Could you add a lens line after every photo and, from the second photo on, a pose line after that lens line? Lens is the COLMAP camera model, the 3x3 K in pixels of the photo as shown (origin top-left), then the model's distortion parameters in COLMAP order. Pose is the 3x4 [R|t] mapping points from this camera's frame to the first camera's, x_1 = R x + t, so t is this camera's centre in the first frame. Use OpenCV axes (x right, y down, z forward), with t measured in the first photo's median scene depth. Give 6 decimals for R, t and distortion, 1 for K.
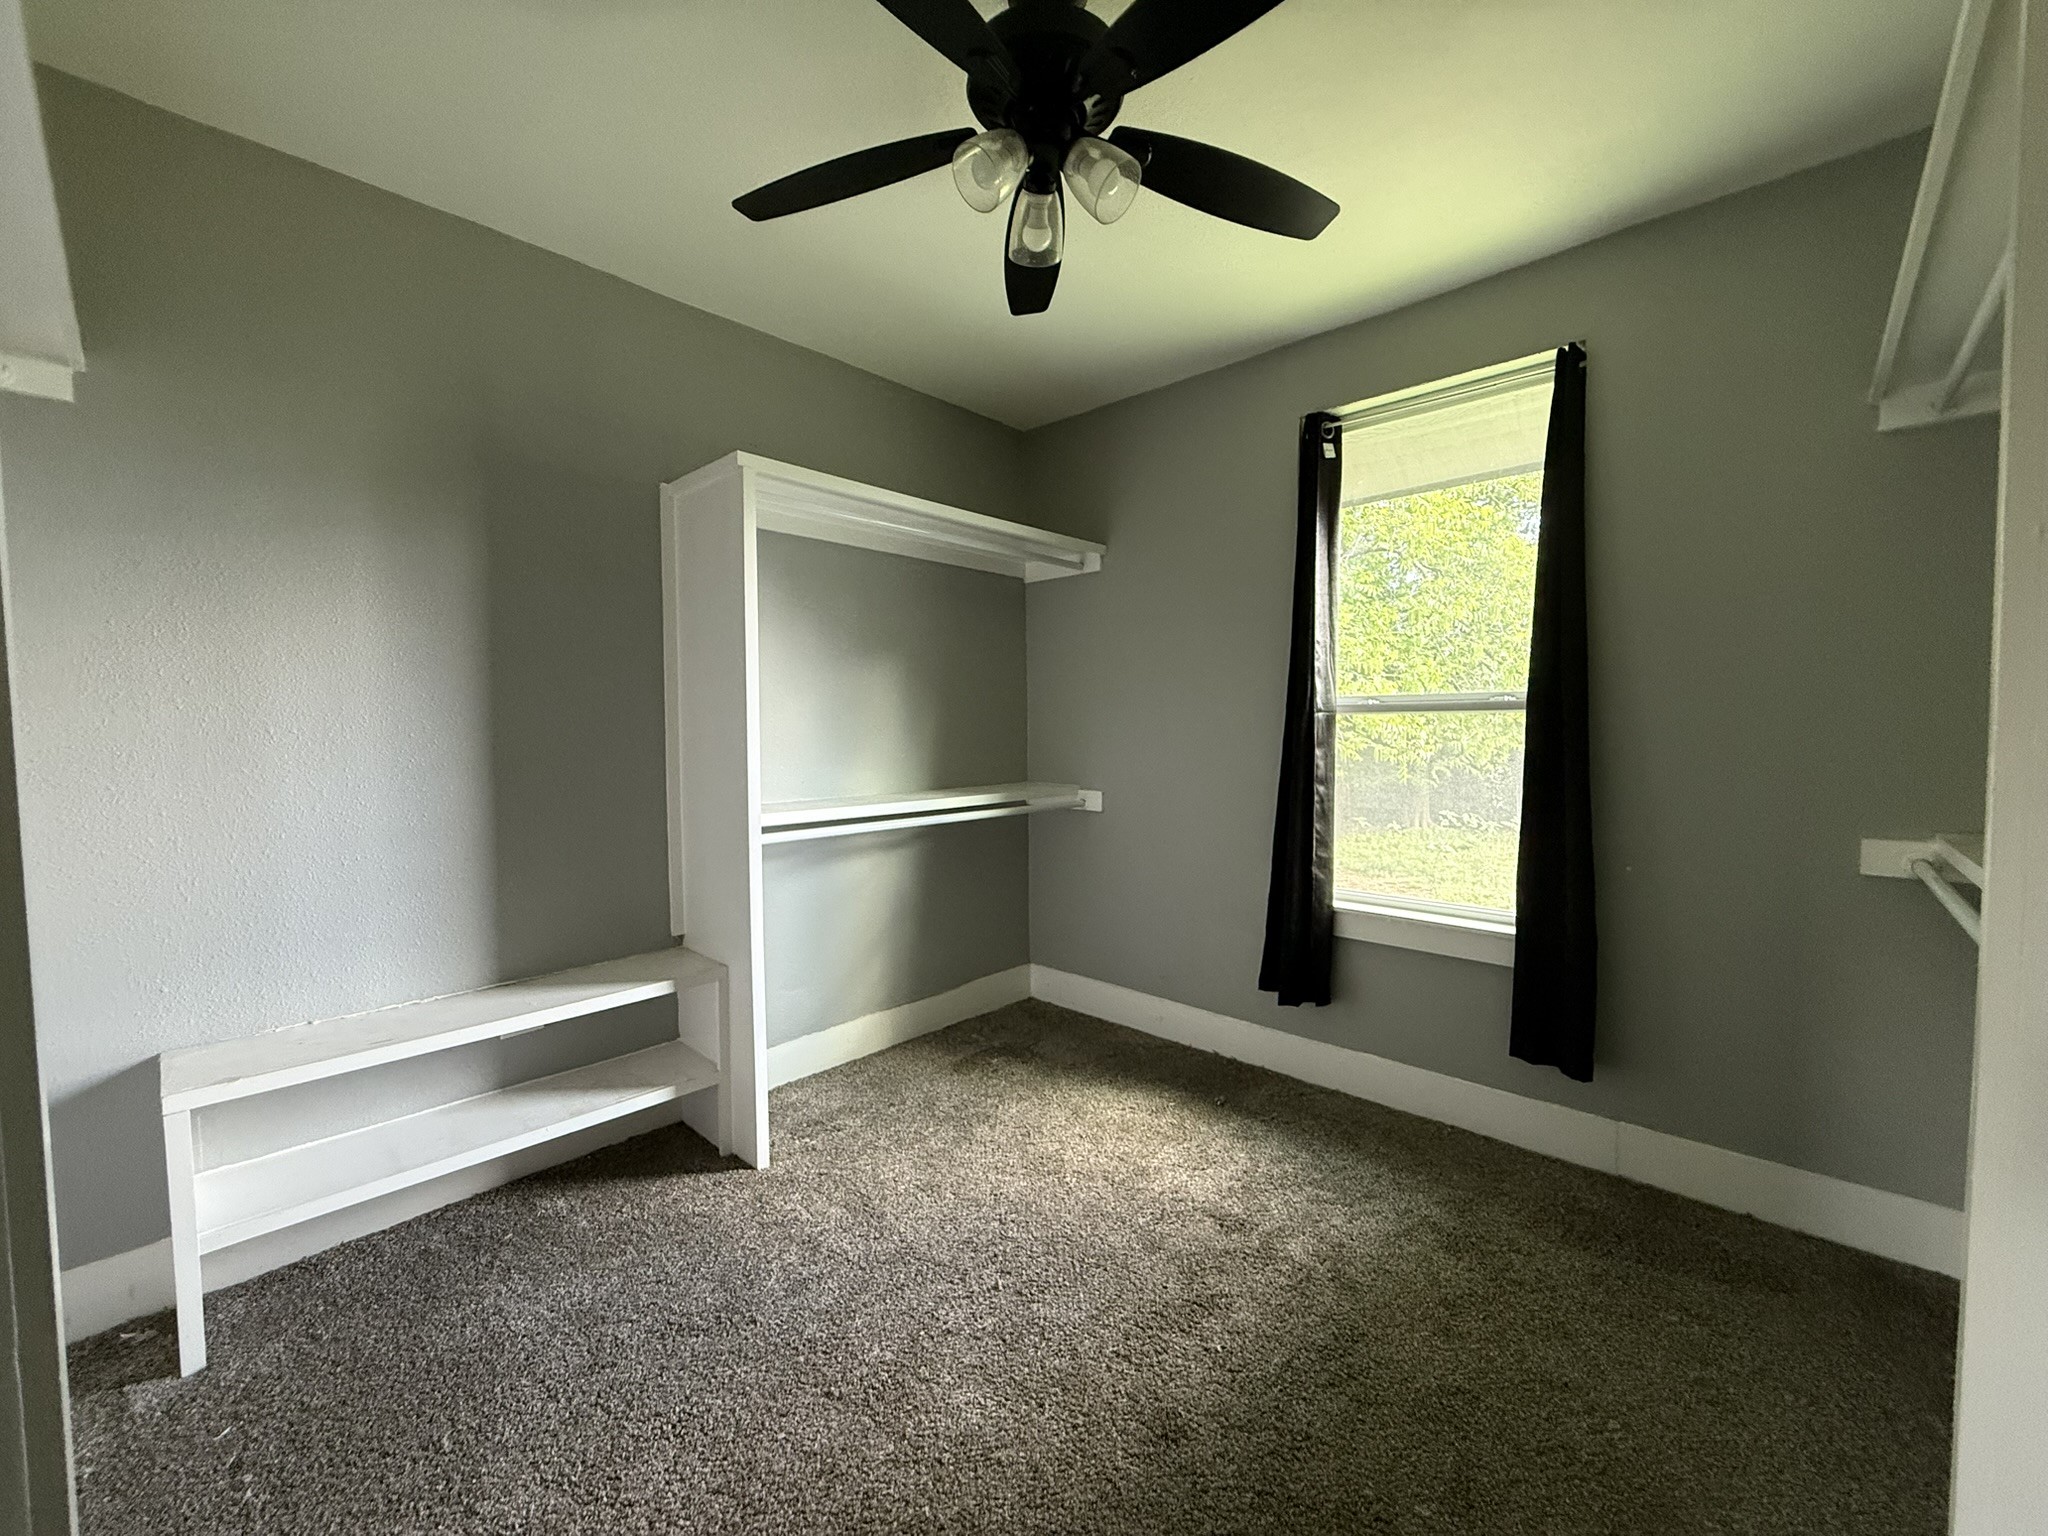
lens RADIAL K [[819.6, 0, 1024.0], [0, 819.6, 768.0], [0, 0, 1]] dist [-0.000497, -0.000111]
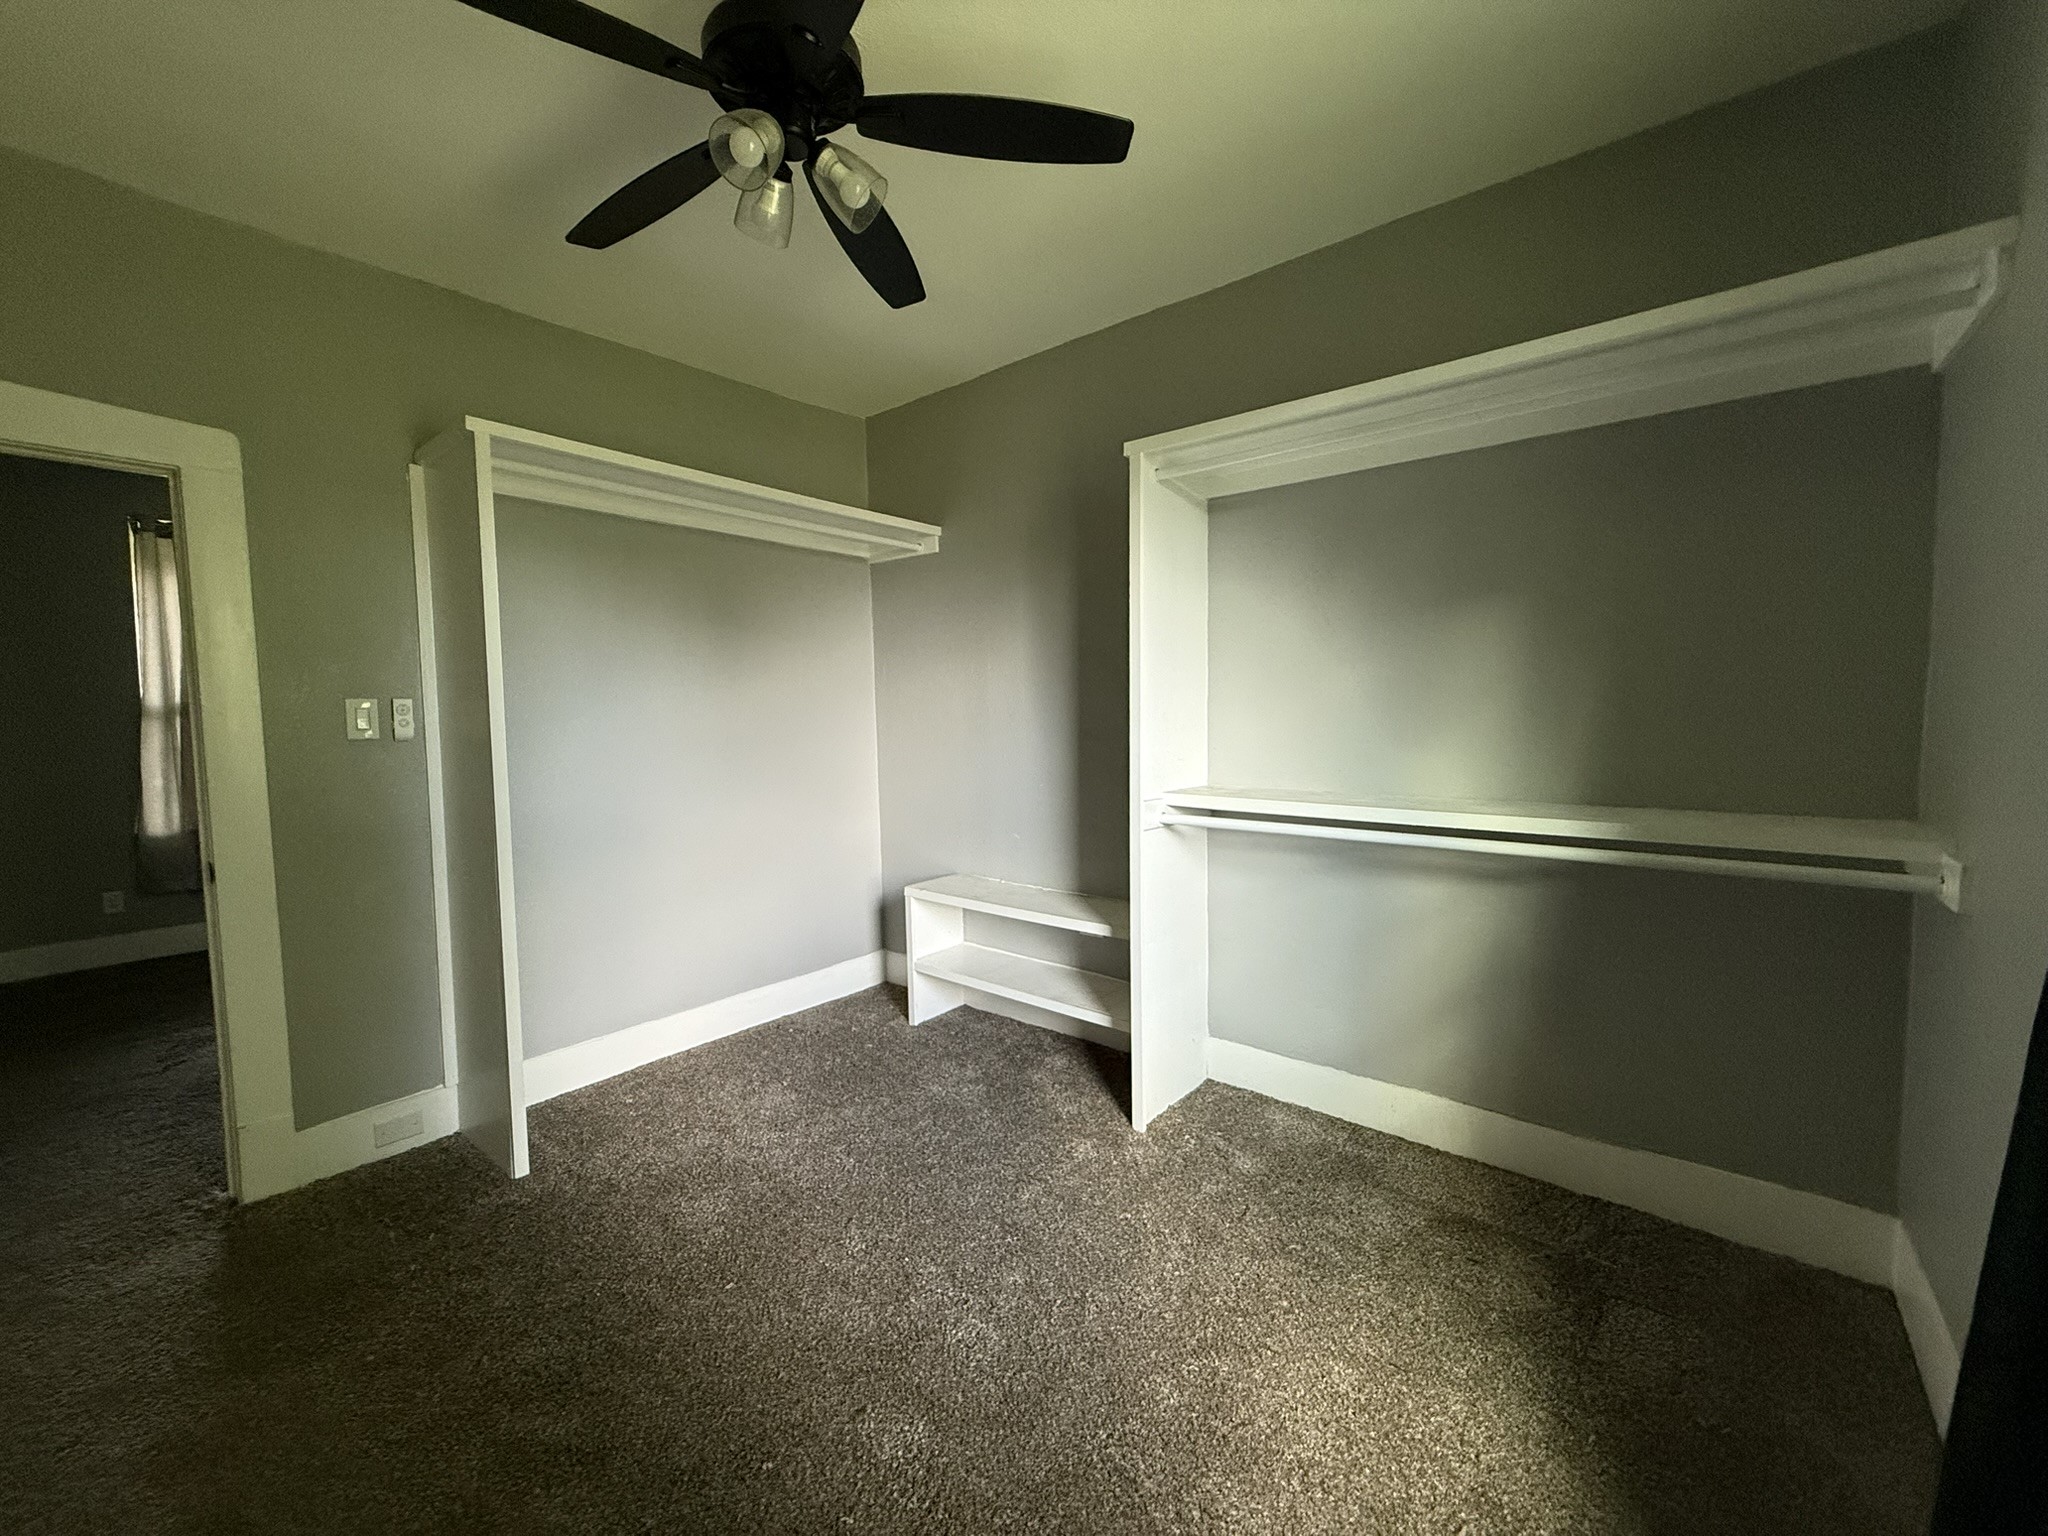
lens RADIAL K [[819.6, 0, 1024.0], [0, 819.6, 768.0], [0, 0, 1]] dist [-0.000497, -0.000111]
pose [[0.055984, 0.069382, -0.996018, 0.599719], [-0.045924, 0.996706, 0.066848, -0.028942], [0.997375, 0.041998, 0.058986, 0.684487]]
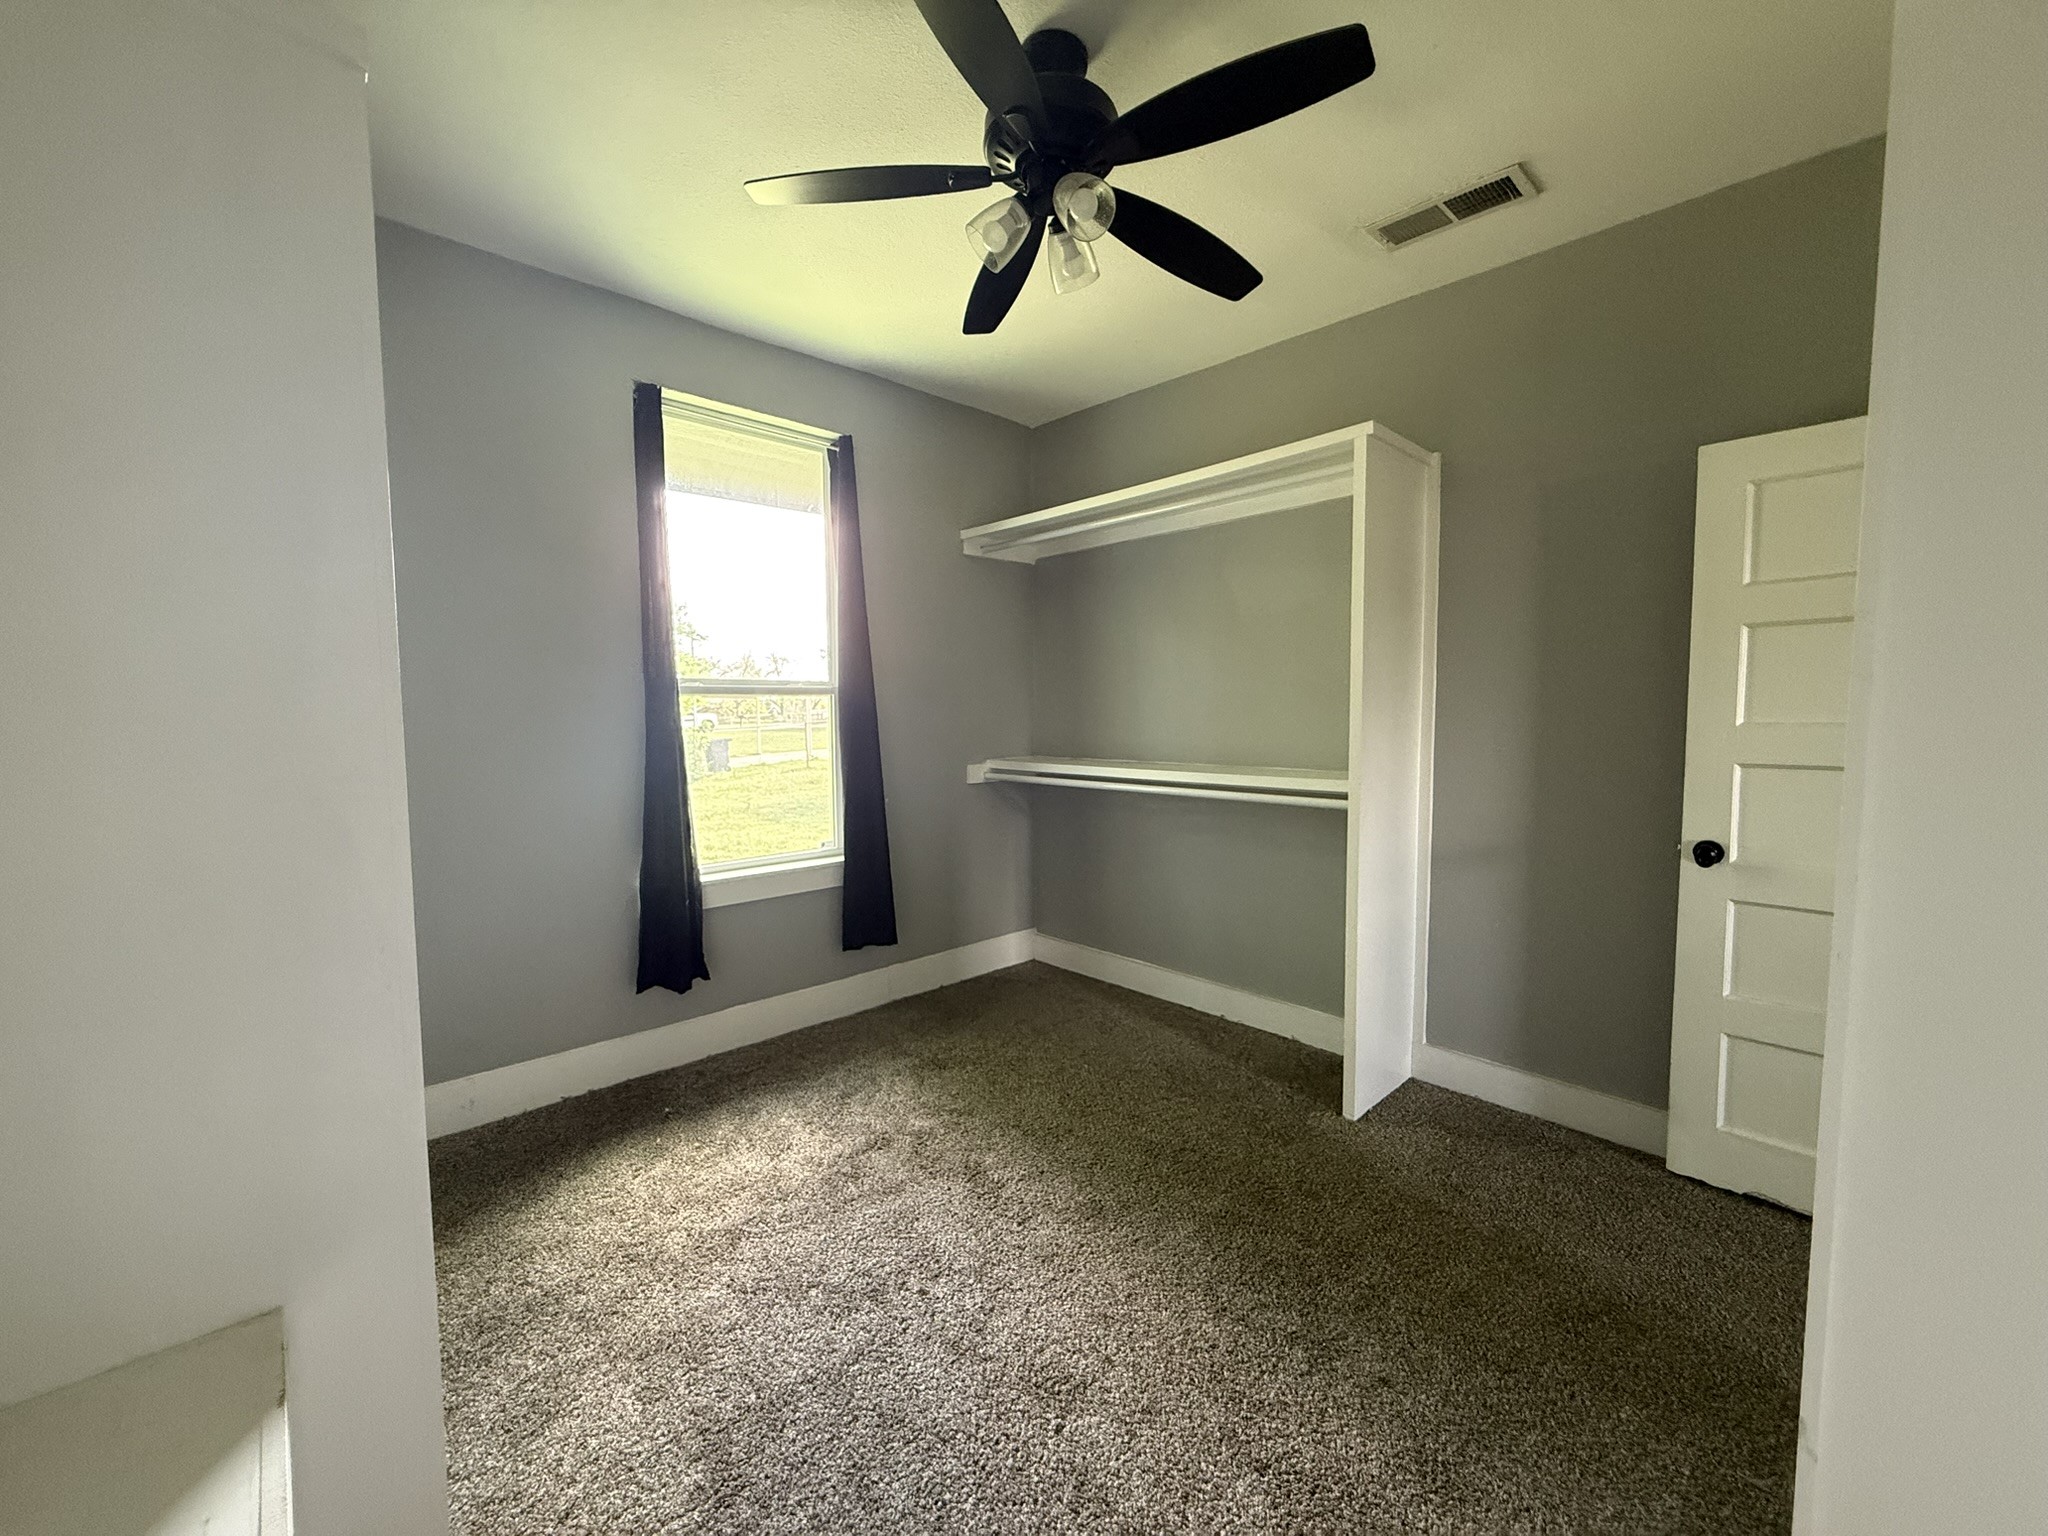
lens RADIAL K [[805.1, 0, 1024.0], [0, 805.1, 768.0], [0, 0, 1]] dist [0.000596, 0.000023]
pose [[0.066549, -0.066130, 0.995589, -0.631613], [0.058870, 0.996323, 0.062244, -0.013525], [-0.996045, 0.054468, 0.070197, 0.546235]]
